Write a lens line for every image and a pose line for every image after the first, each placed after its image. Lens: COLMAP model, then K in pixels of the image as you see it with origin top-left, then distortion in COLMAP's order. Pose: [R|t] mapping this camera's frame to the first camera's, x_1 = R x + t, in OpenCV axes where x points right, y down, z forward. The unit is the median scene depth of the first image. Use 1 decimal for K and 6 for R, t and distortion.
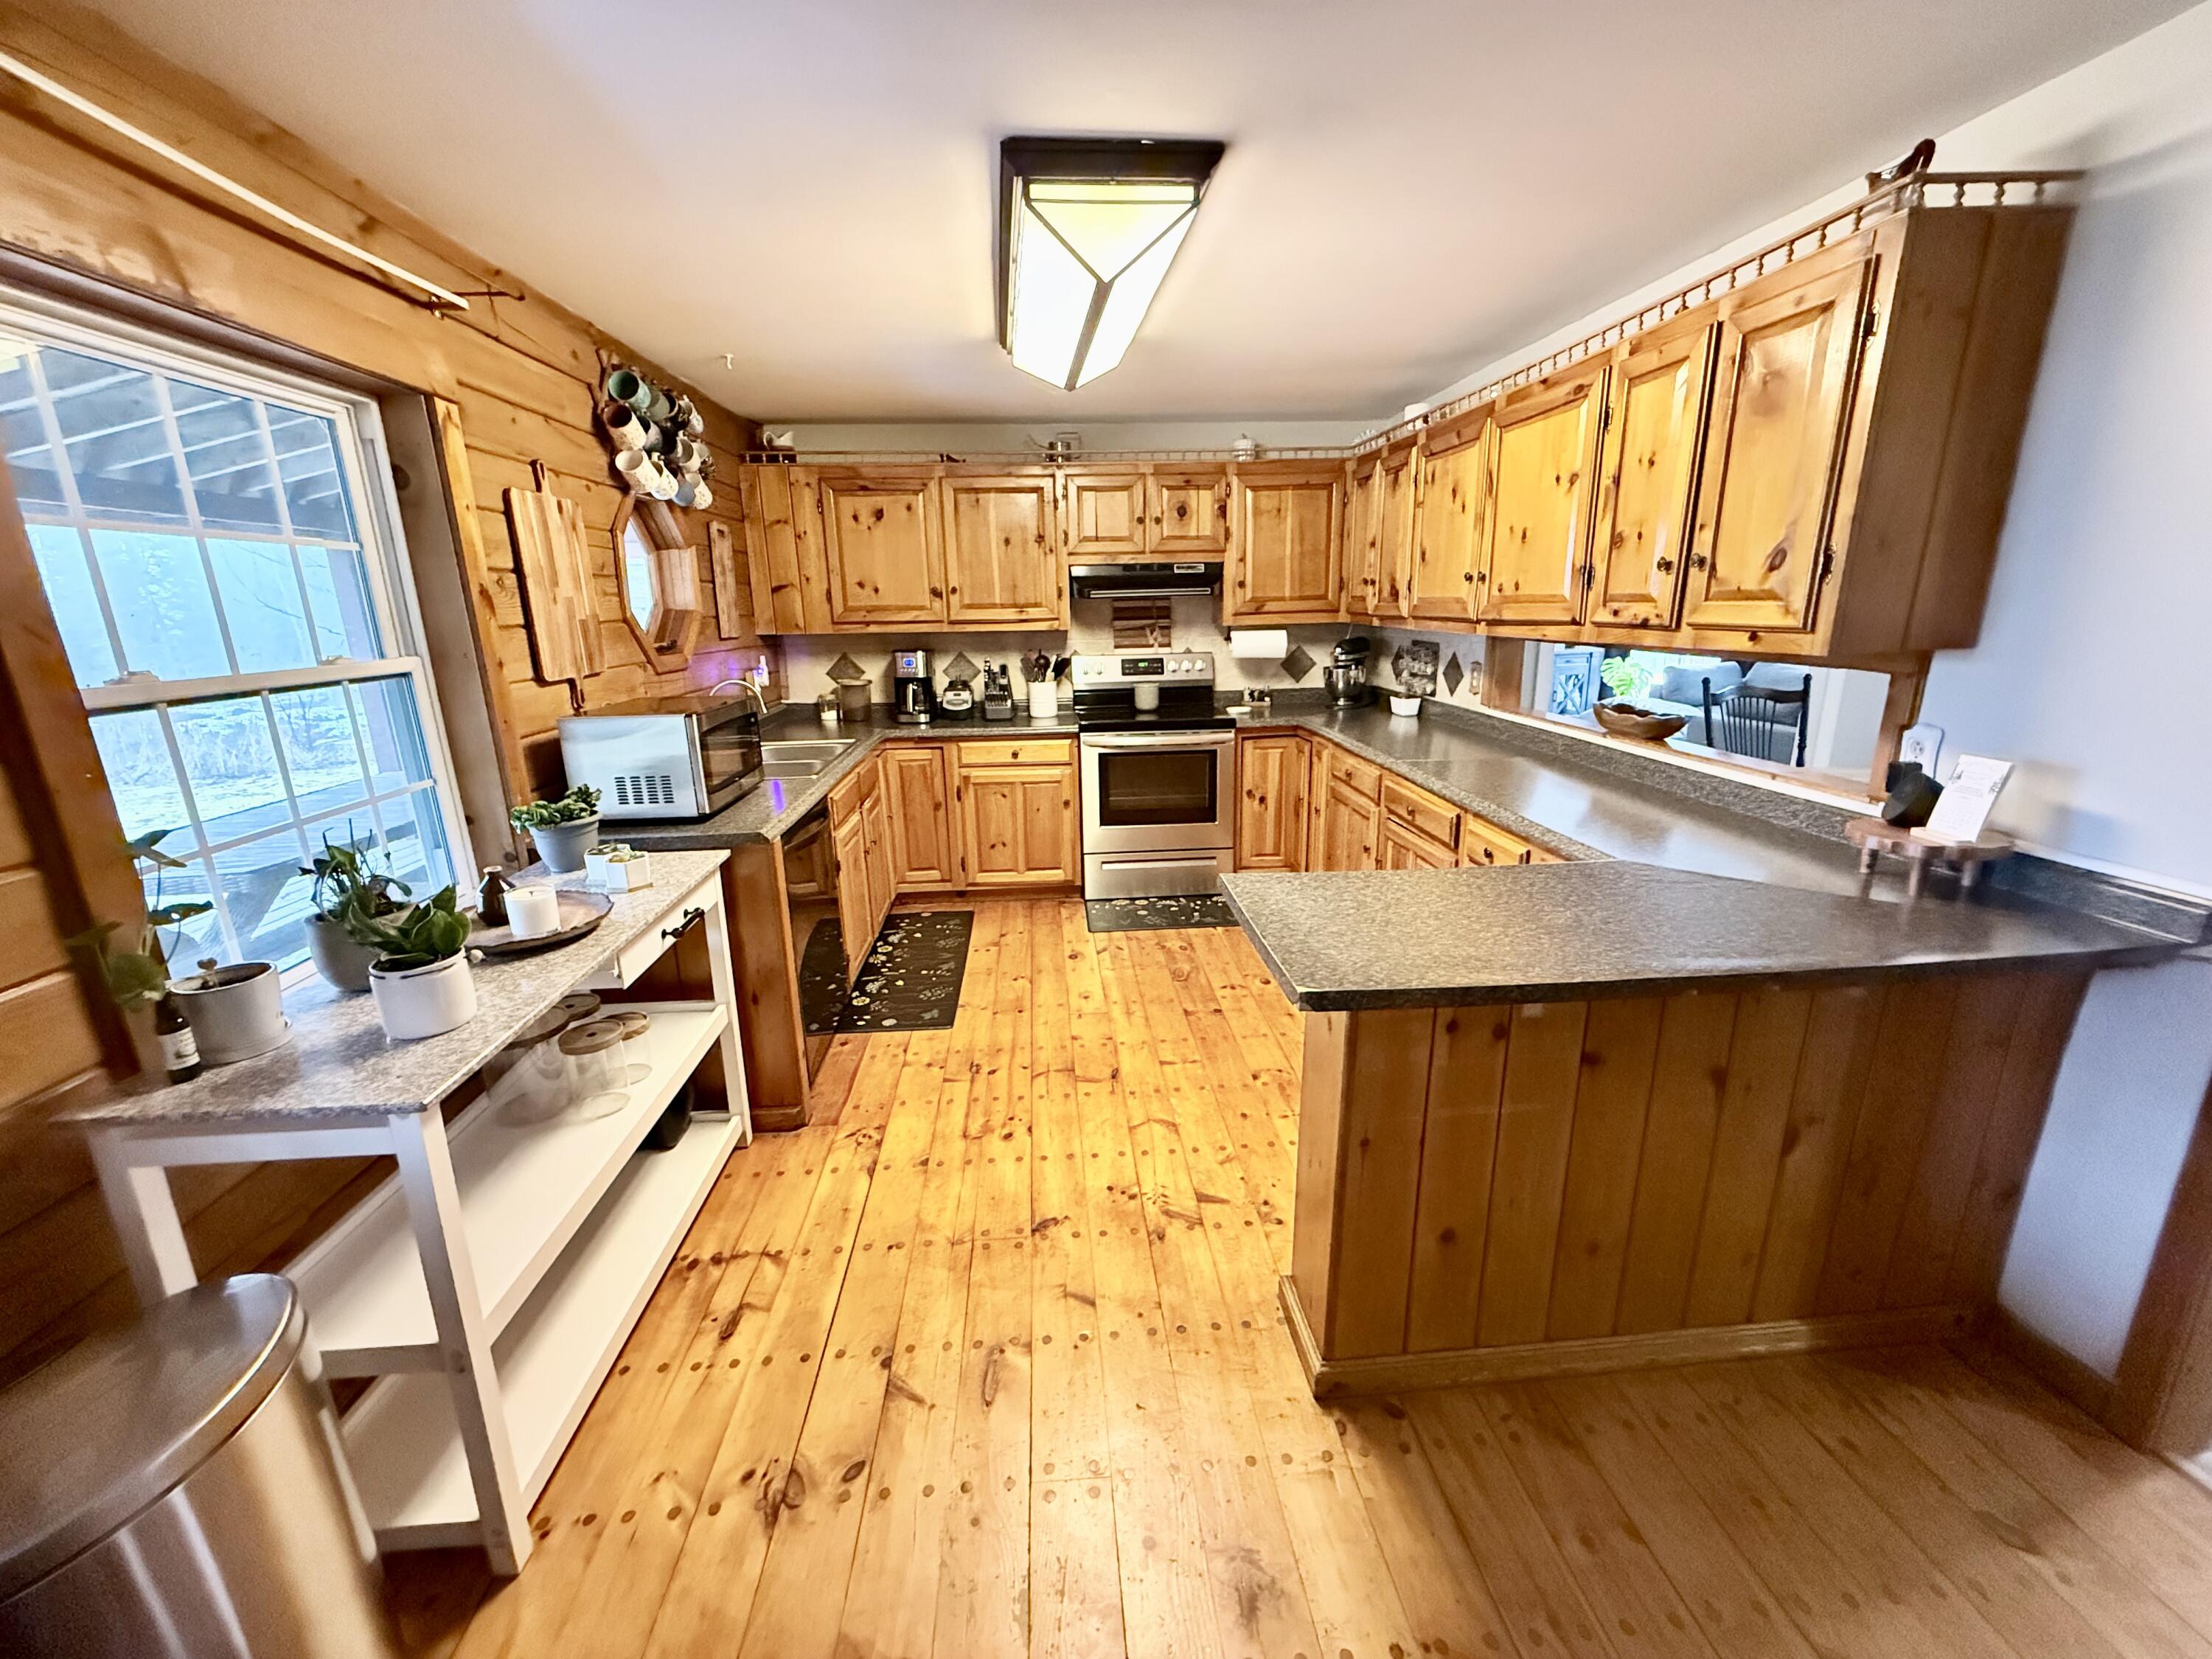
lens RADIAL K [[882.4, 0, 1102.9], [0, 882.4, 827.5], [0, 0, 1]] dist [0.002476, 0.000450]
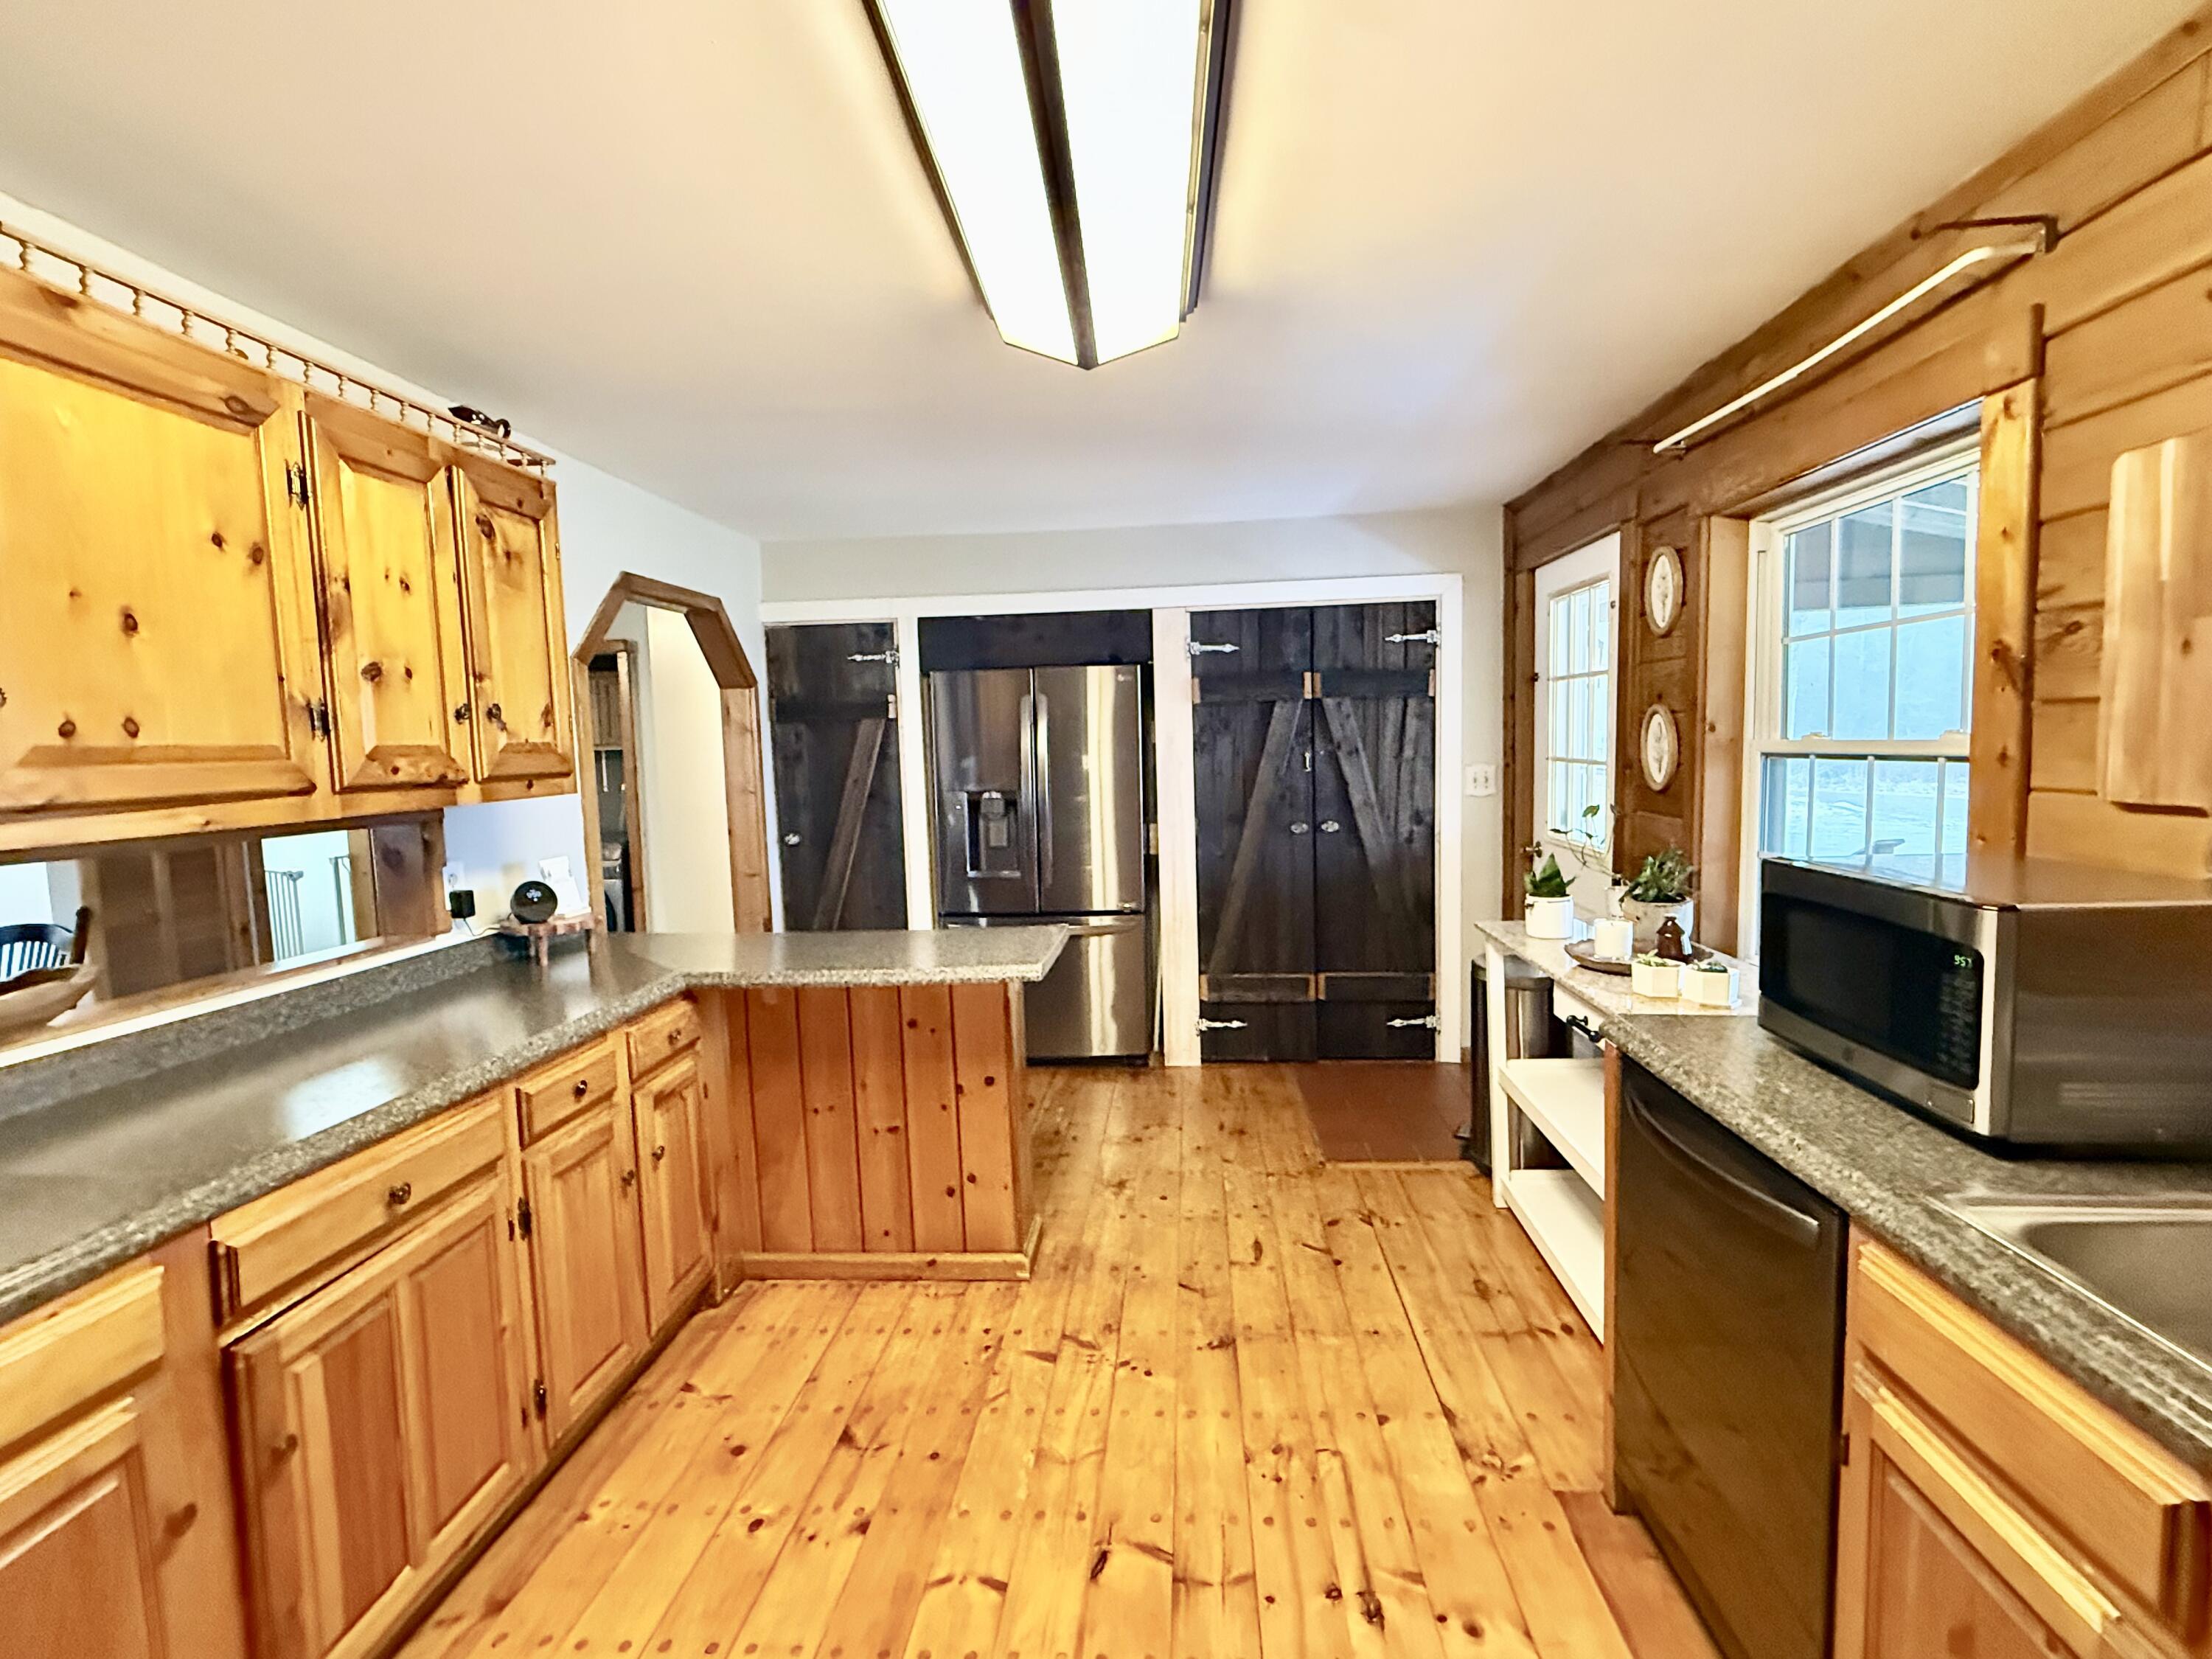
lens RADIAL K [[1034.1, 0, 1104.7], [0, 1034.1, 833.6], [0, 0, 1]] dist [0.001026, -0.000536]
pose [[-0.985979, 0.037951, 0.162495, -0.073091], [0.090176, 0.940537, 0.327504, -0.232781], [-0.140404, 0.337566, -0.930772, 0.957480]]
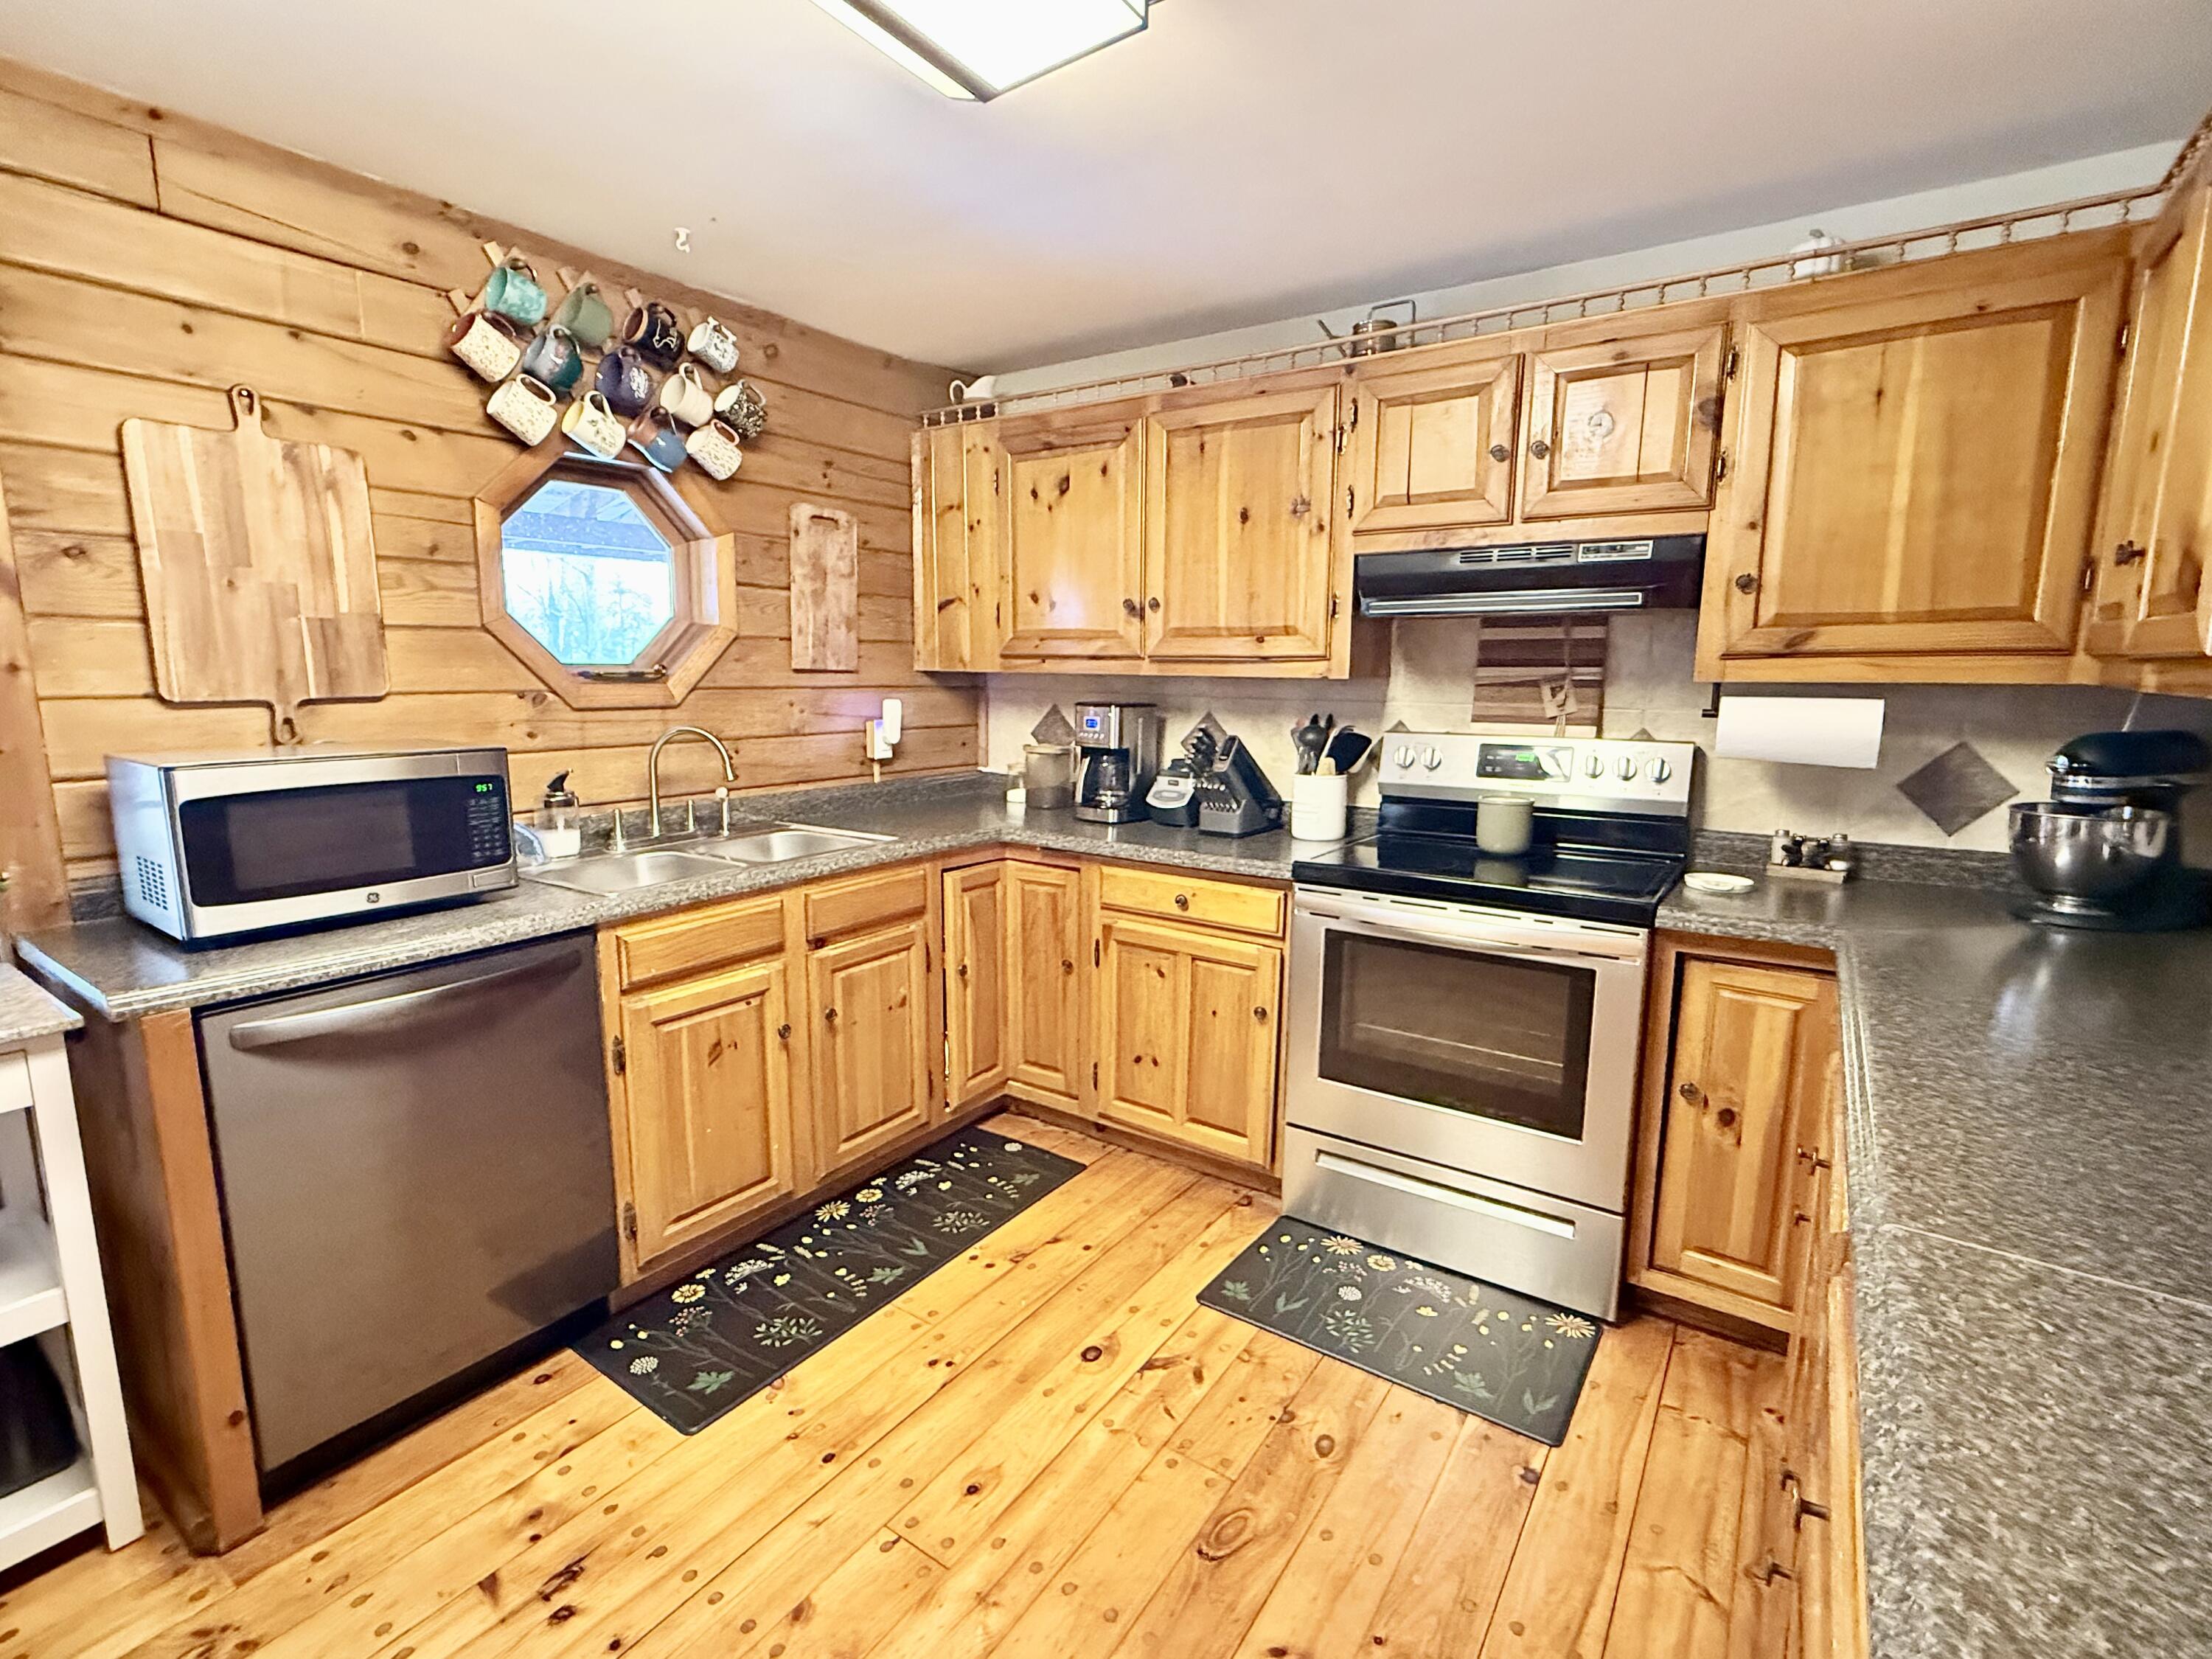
lens RADIAL K [[1034.1, 0, 1099.4], [0, 1034.1, 828.4], [0, 0, 1]] dist [0.001026, -0.000536]
pose [[0.776438, 0.121807, -0.618310, 0.241191], [-0.177821, 0.983620, -0.029525, -0.098495], [0.604586, 0.132872, 0.785379, 0.468378]]
